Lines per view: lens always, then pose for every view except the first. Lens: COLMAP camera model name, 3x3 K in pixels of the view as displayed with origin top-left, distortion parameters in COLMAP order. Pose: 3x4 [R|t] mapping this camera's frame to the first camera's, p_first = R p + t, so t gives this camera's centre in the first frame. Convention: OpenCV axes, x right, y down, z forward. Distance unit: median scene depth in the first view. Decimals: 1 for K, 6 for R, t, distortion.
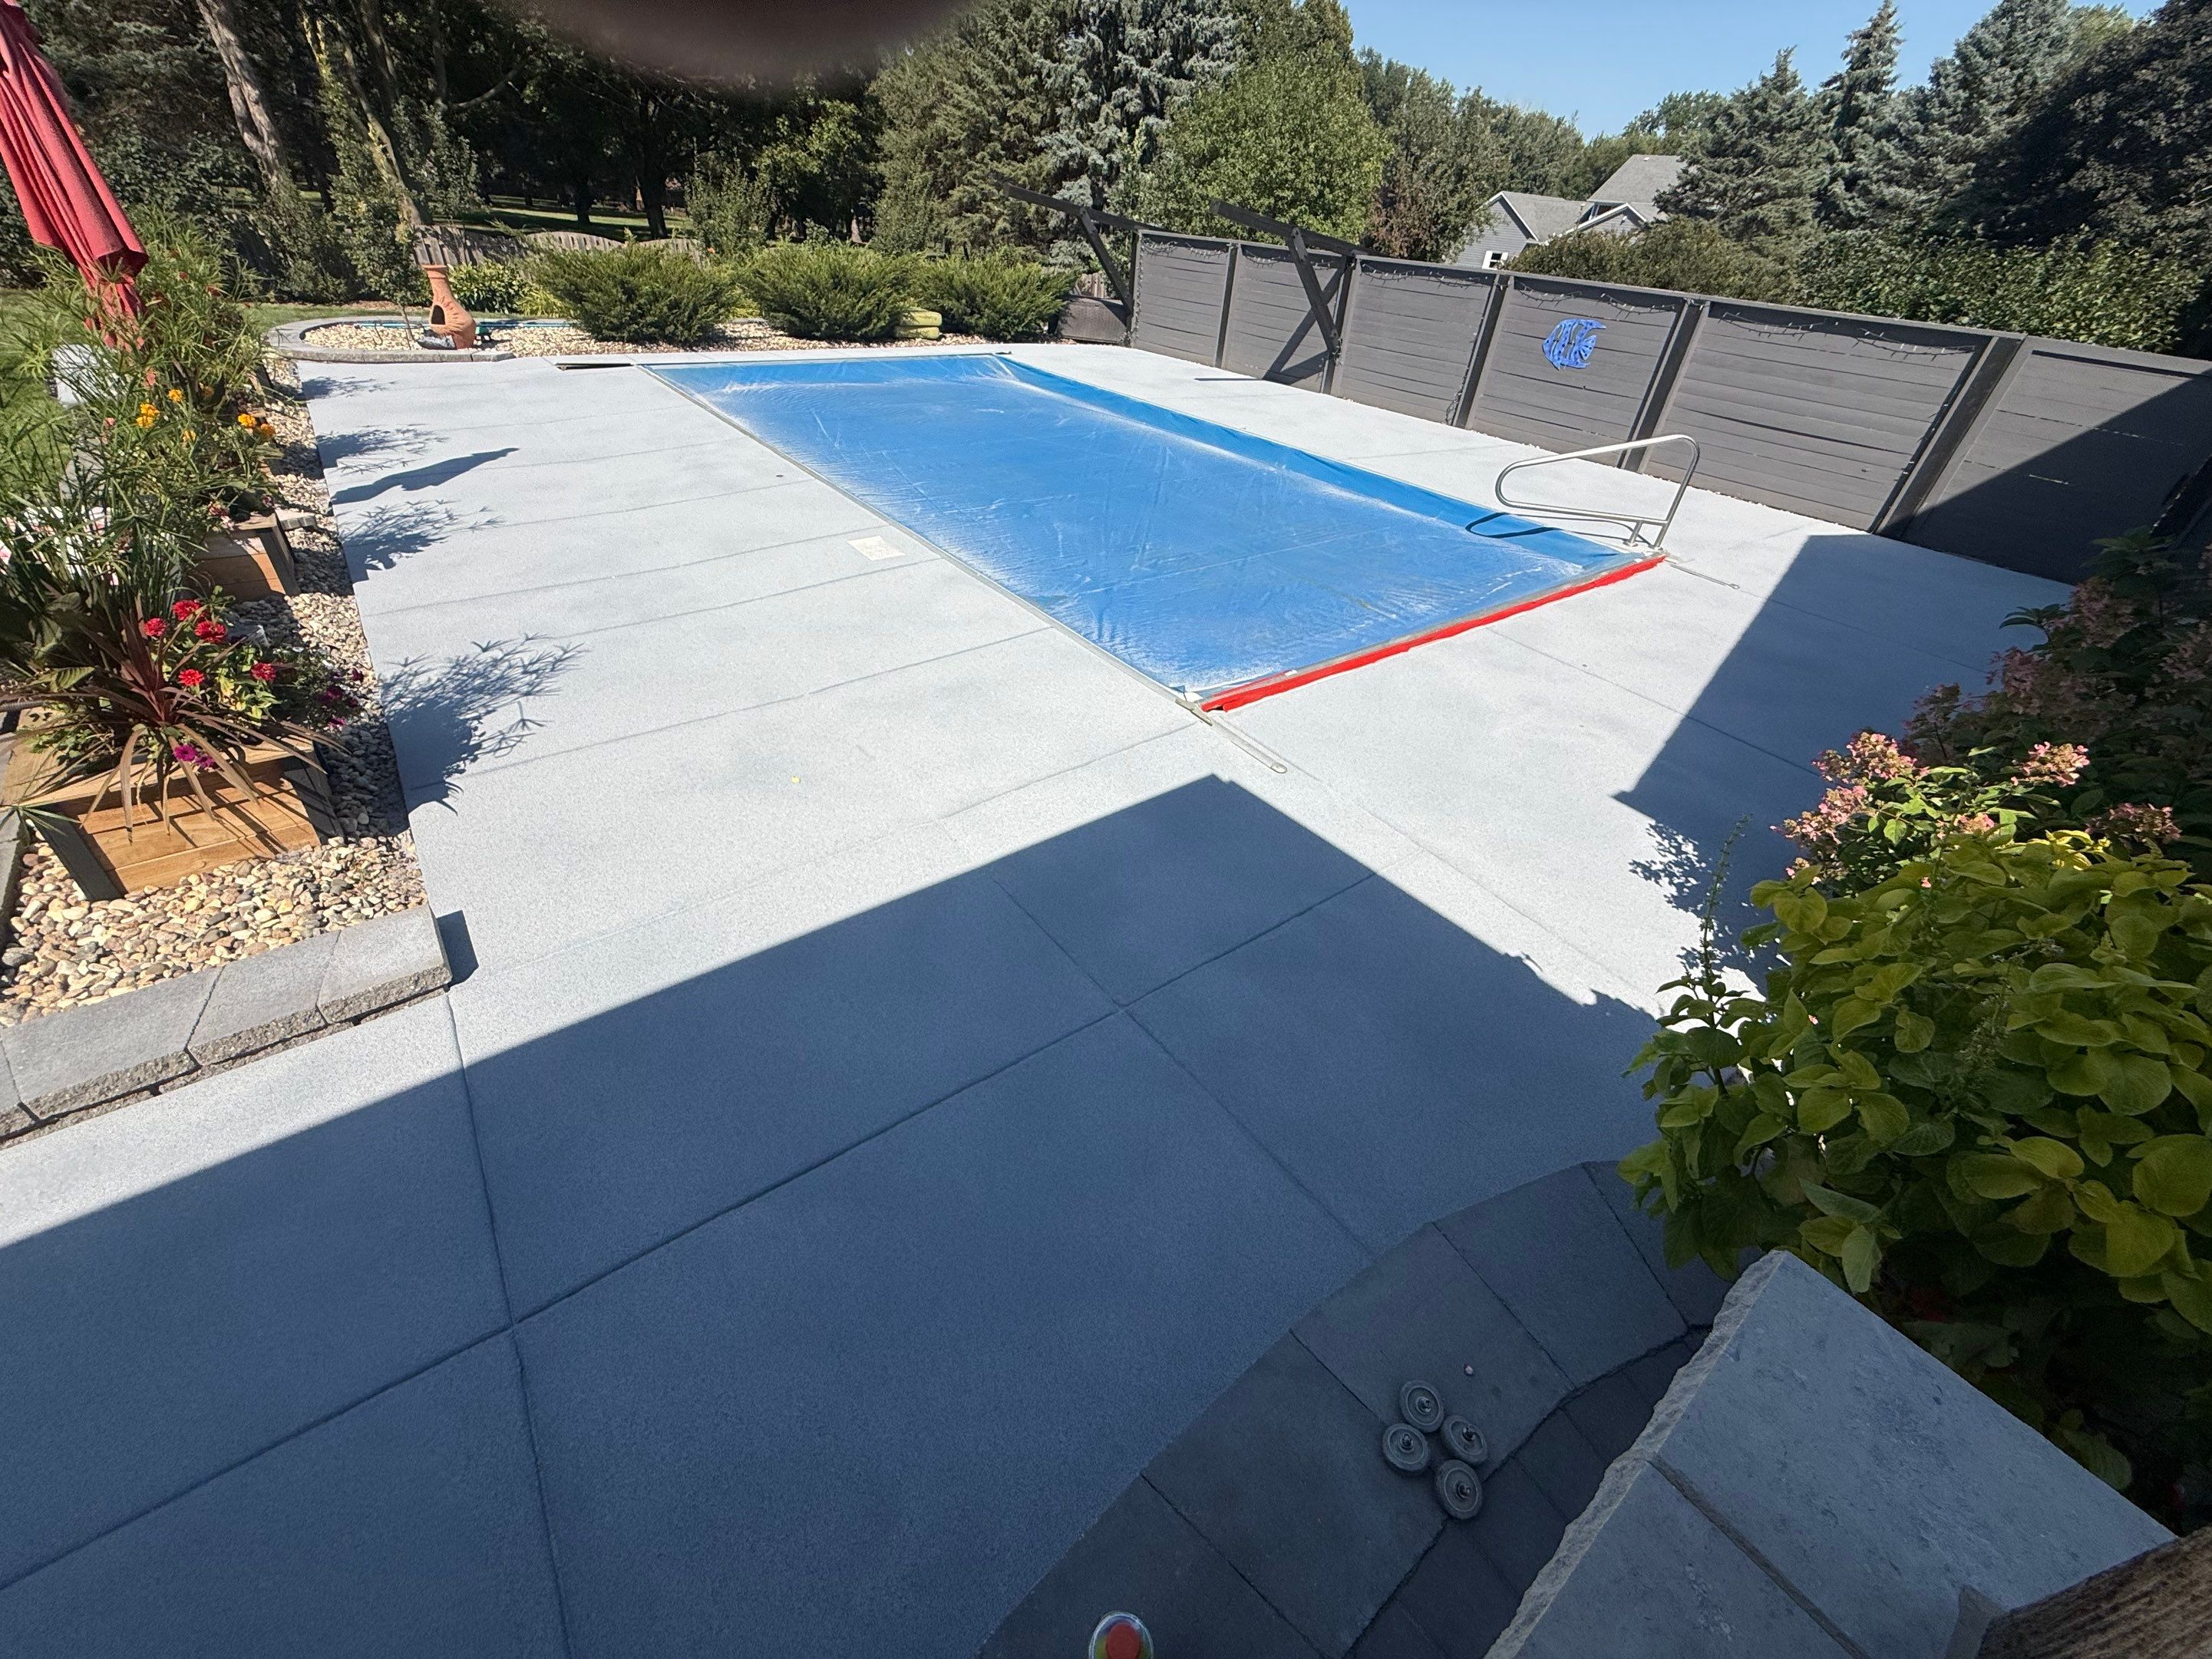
lens RADIAL K [[873.6, 0, 1100.2], [0, 873.6, 830.9], [0, 0, 1]] dist [-0.002513, 0.000599]
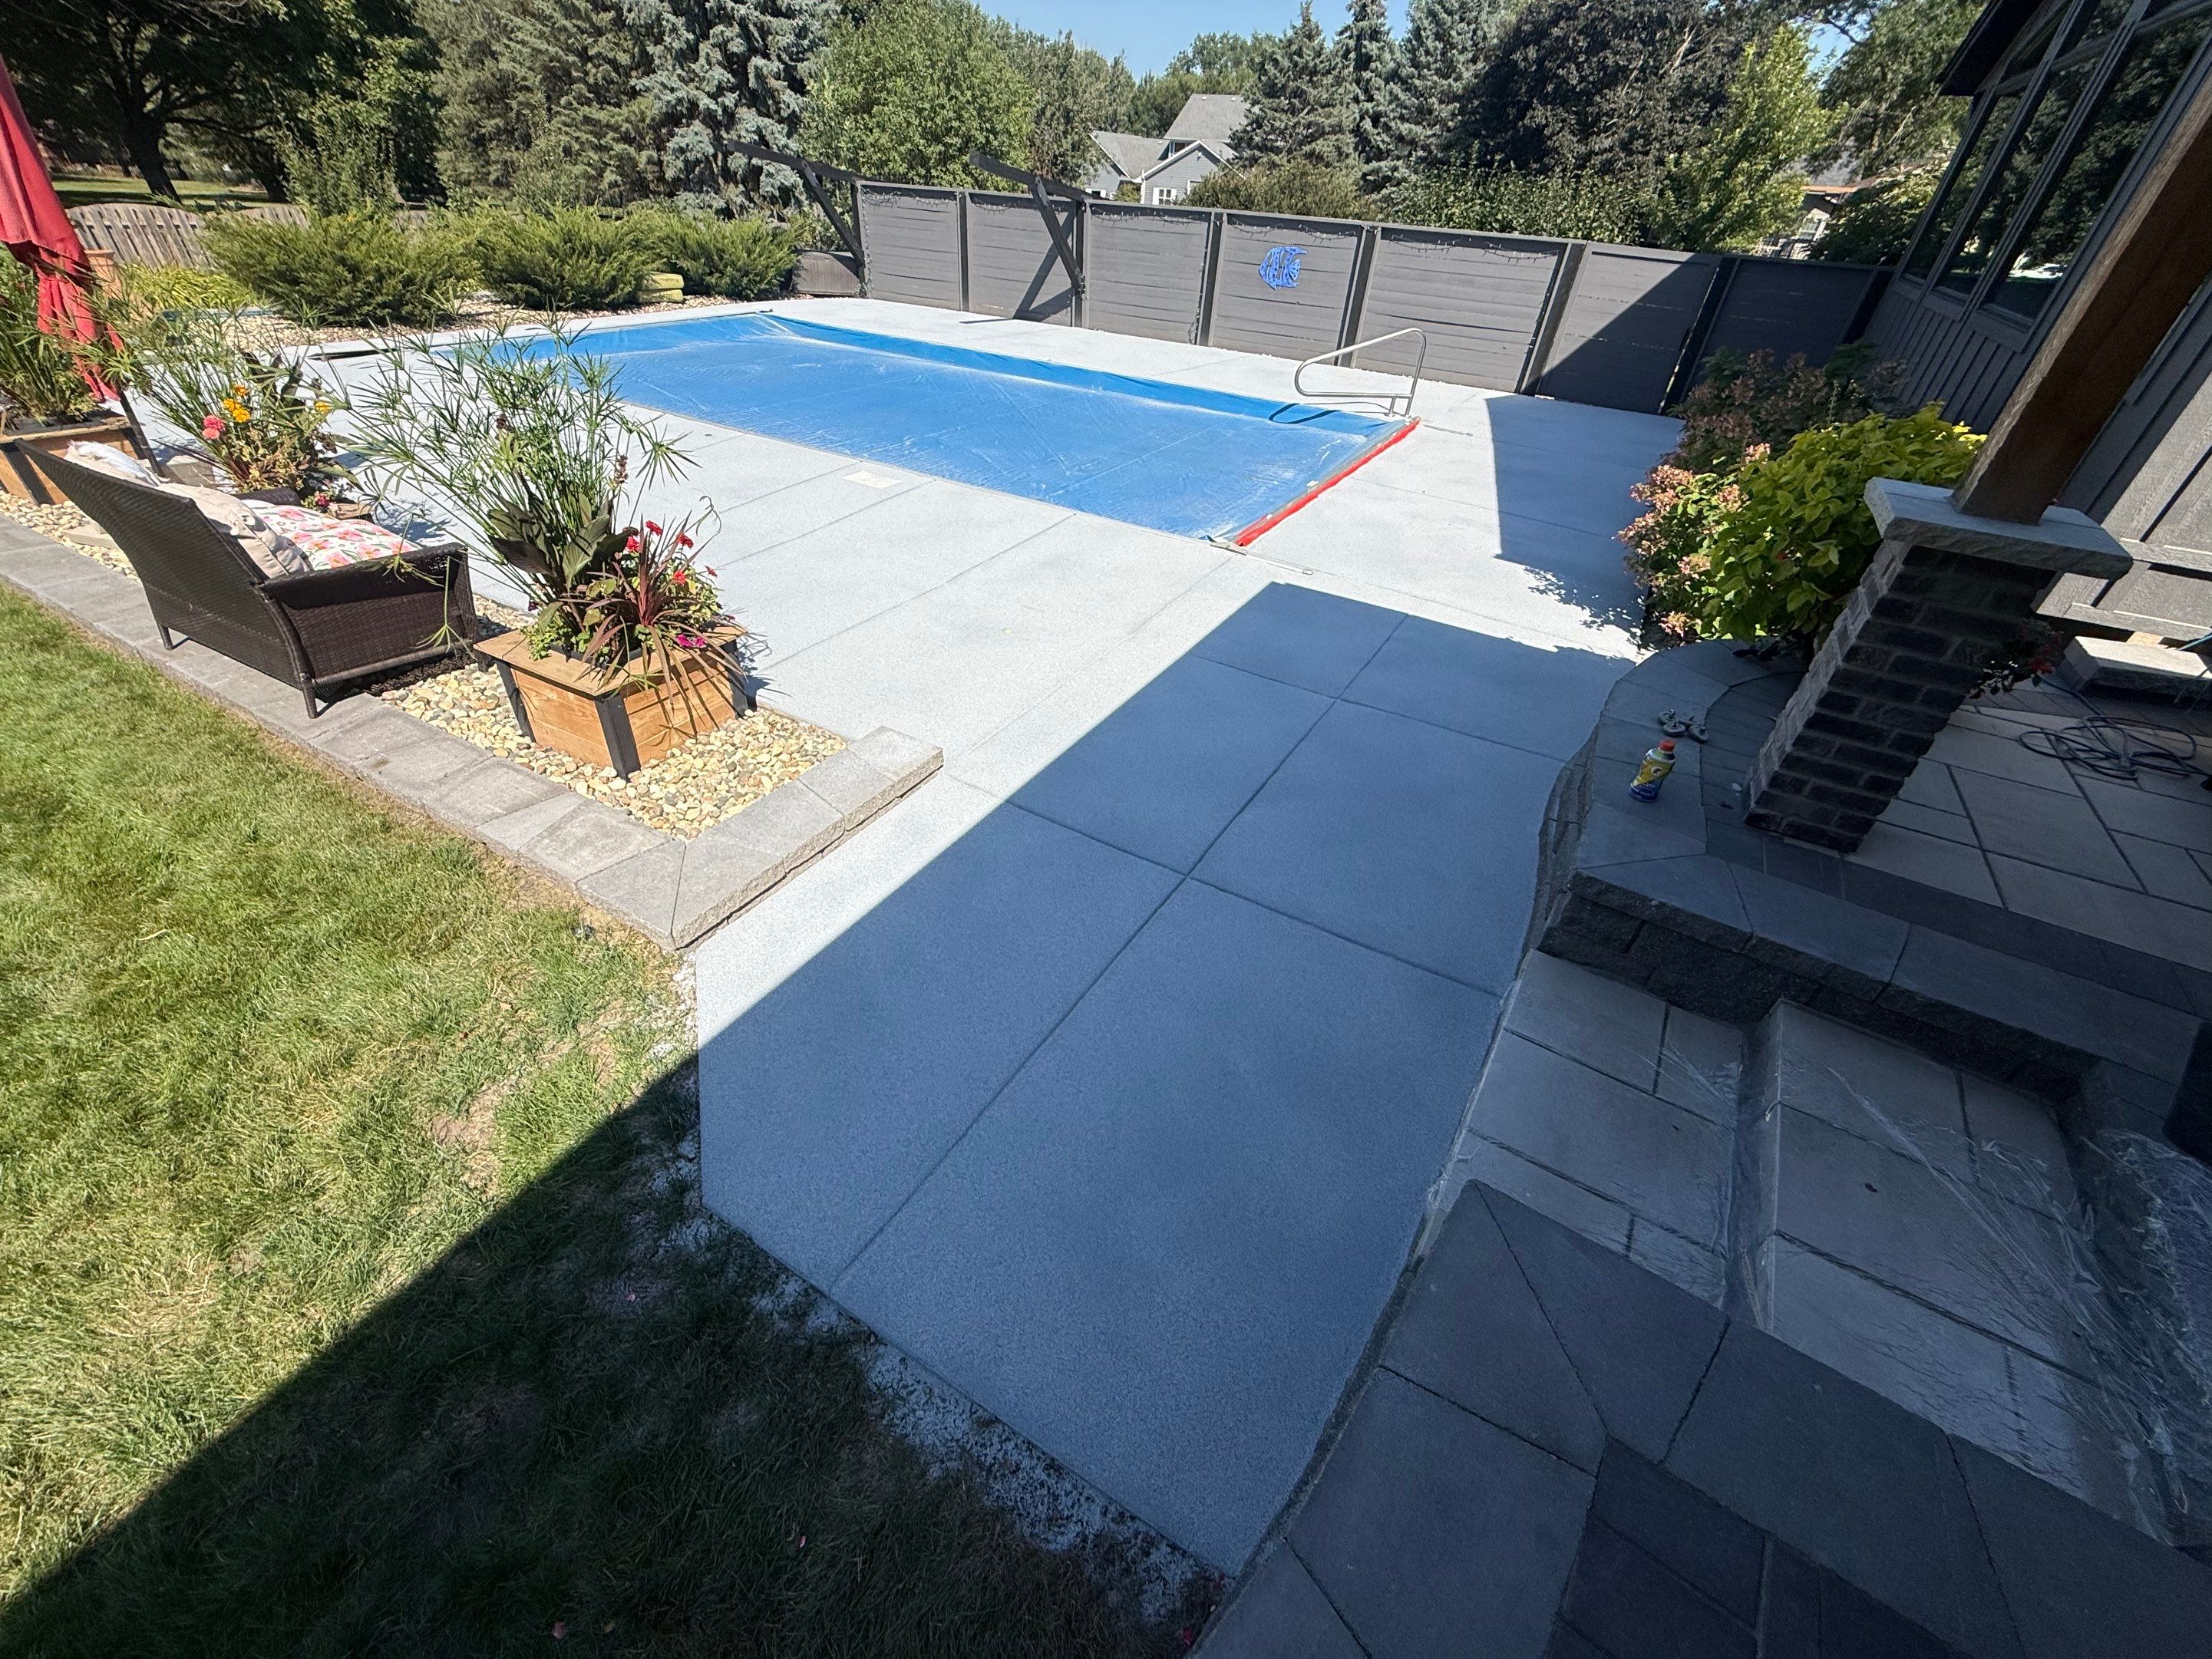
lens RADIAL K [[870.7, 0, 1092.8], [0, 870.7, 828.4], [0, 0, 1]] dist [-0.000243, -0.000587]
pose [[0.928457, -0.239984, 0.283505, -0.082867], [0.227561, 0.970755, 0.076490, 0.019363], [-0.293570, -0.006503, 0.955915, -0.035088]]
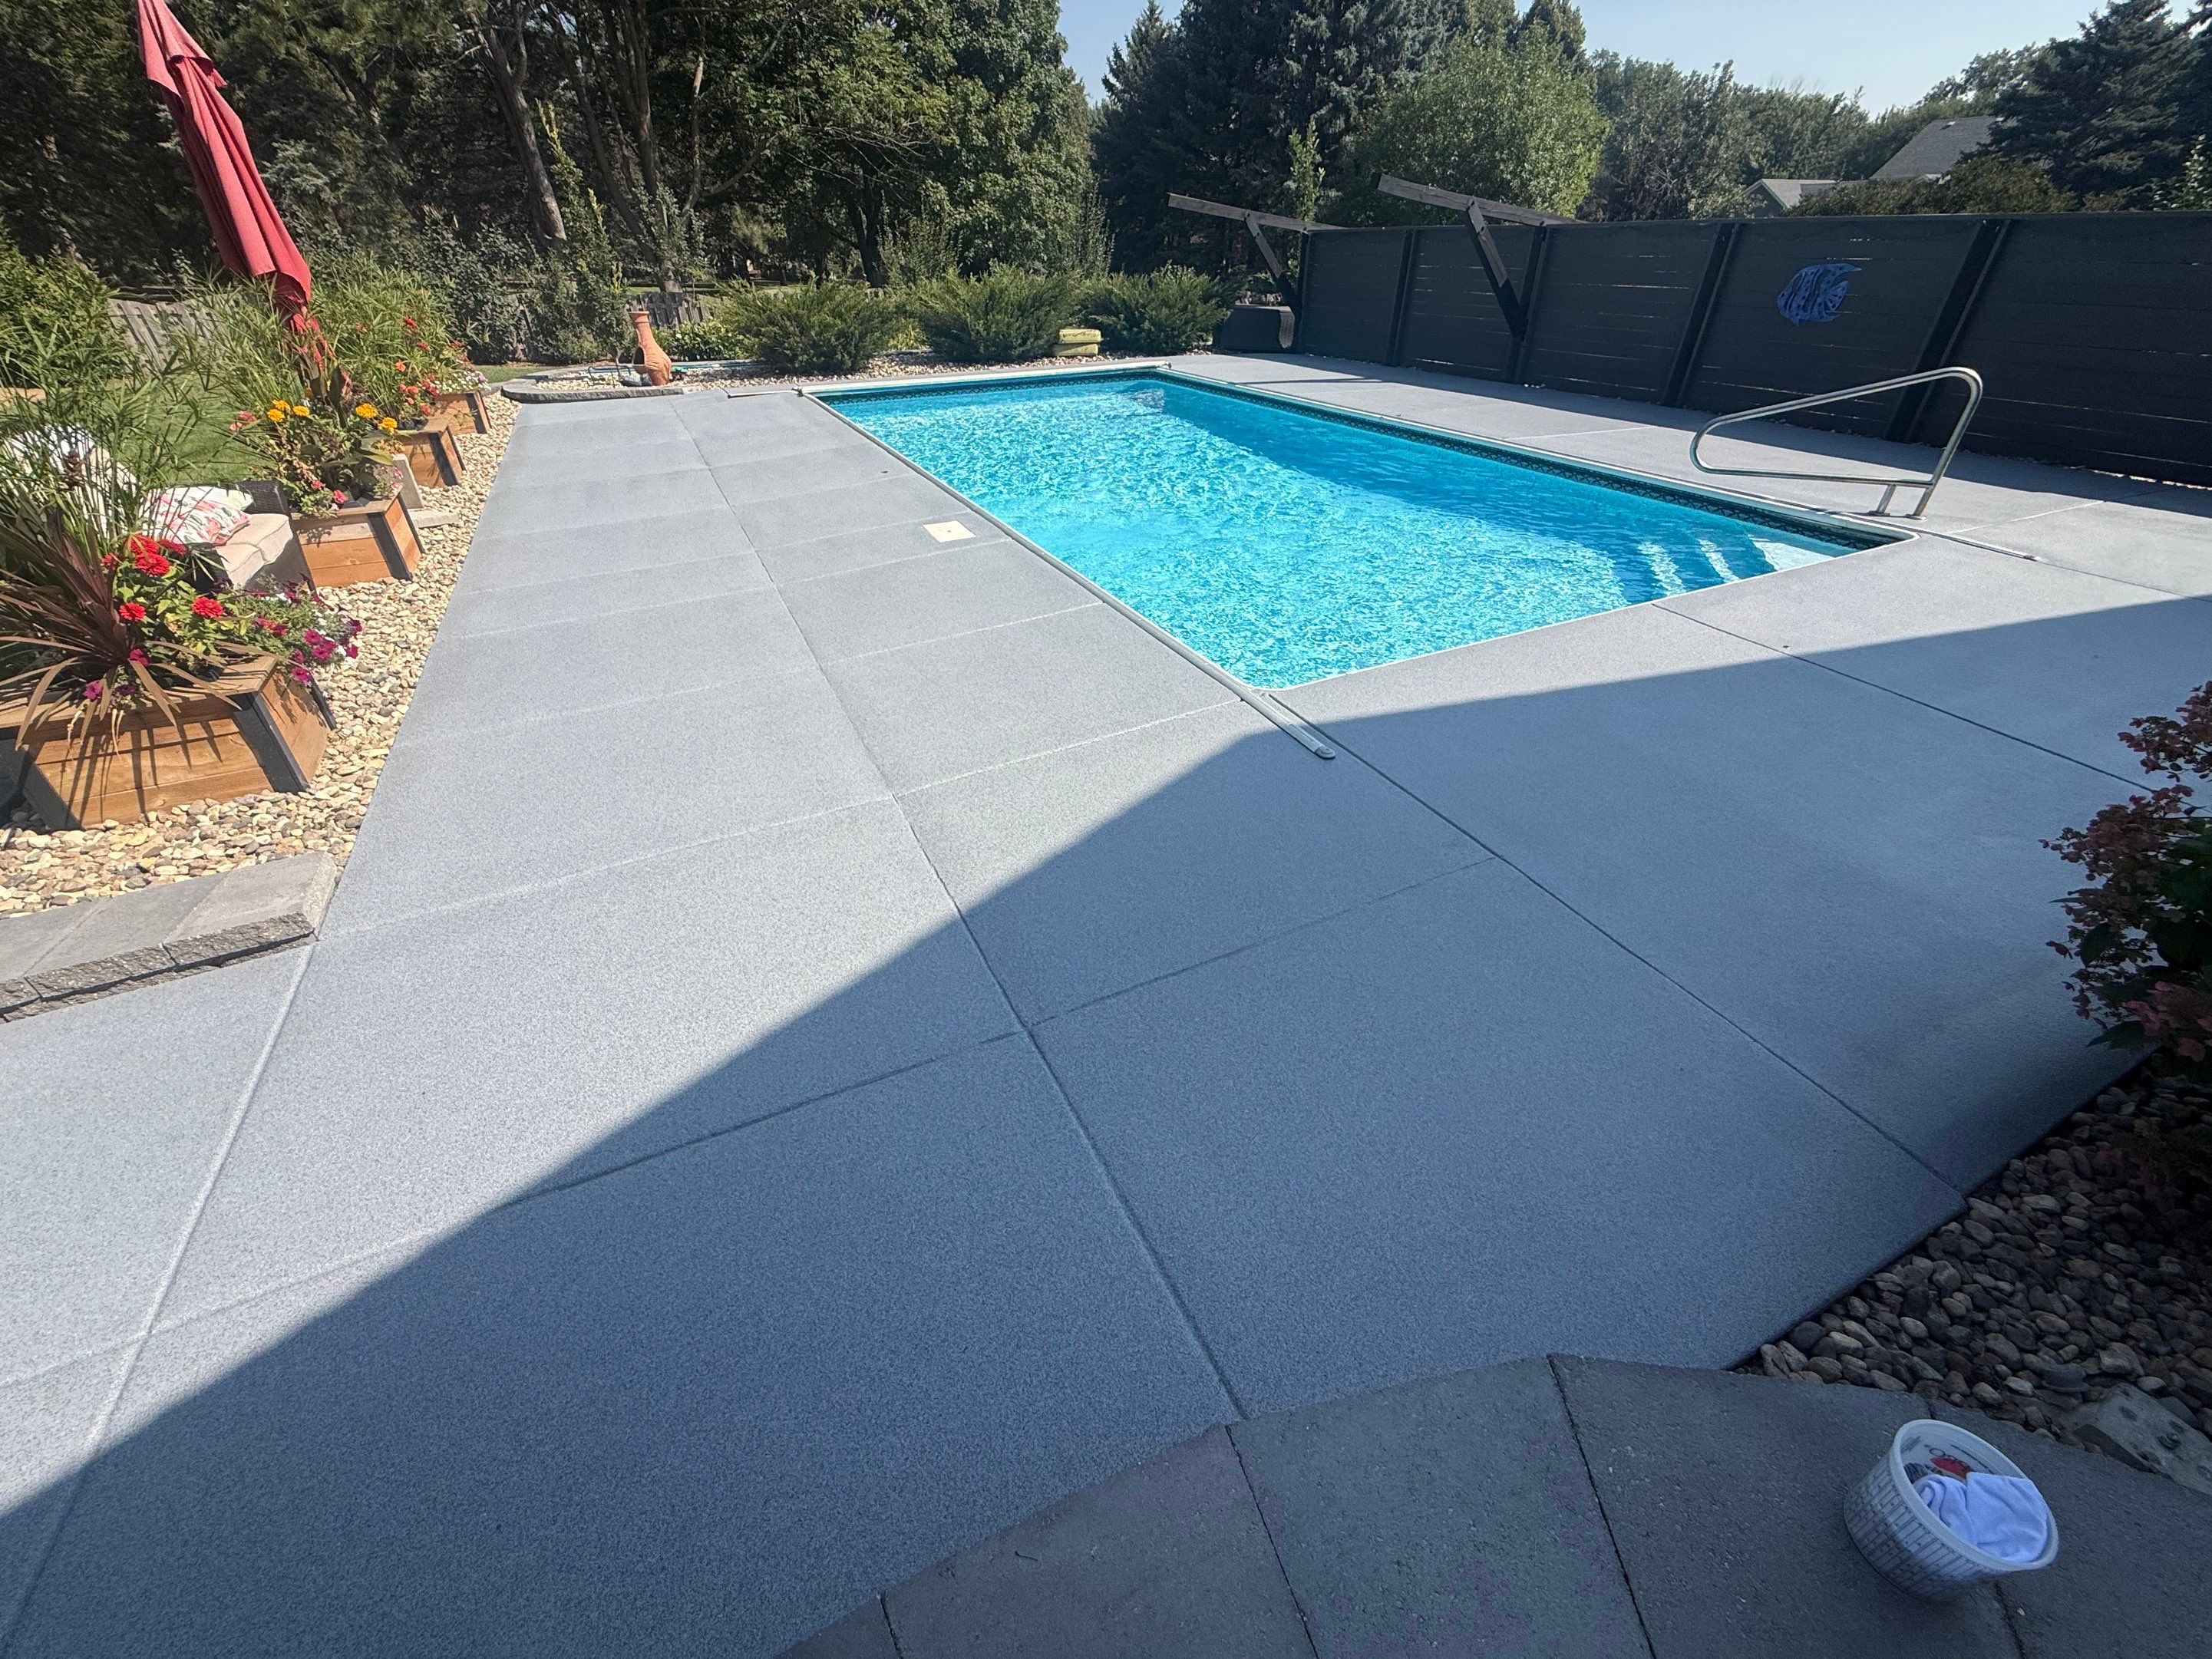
lens RADIAL K [[876.5, 0, 1100.7], [0, 876.5, 828.1], [0, 0, 1]] dist [0.000394, -0.000468]
pose [[0.977845, 0.042377, -0.204997, 0.022292], [-0.050915, 0.998034, -0.036552, 0.004889], [0.203045, 0.046180, 0.978080, 0.022720]]
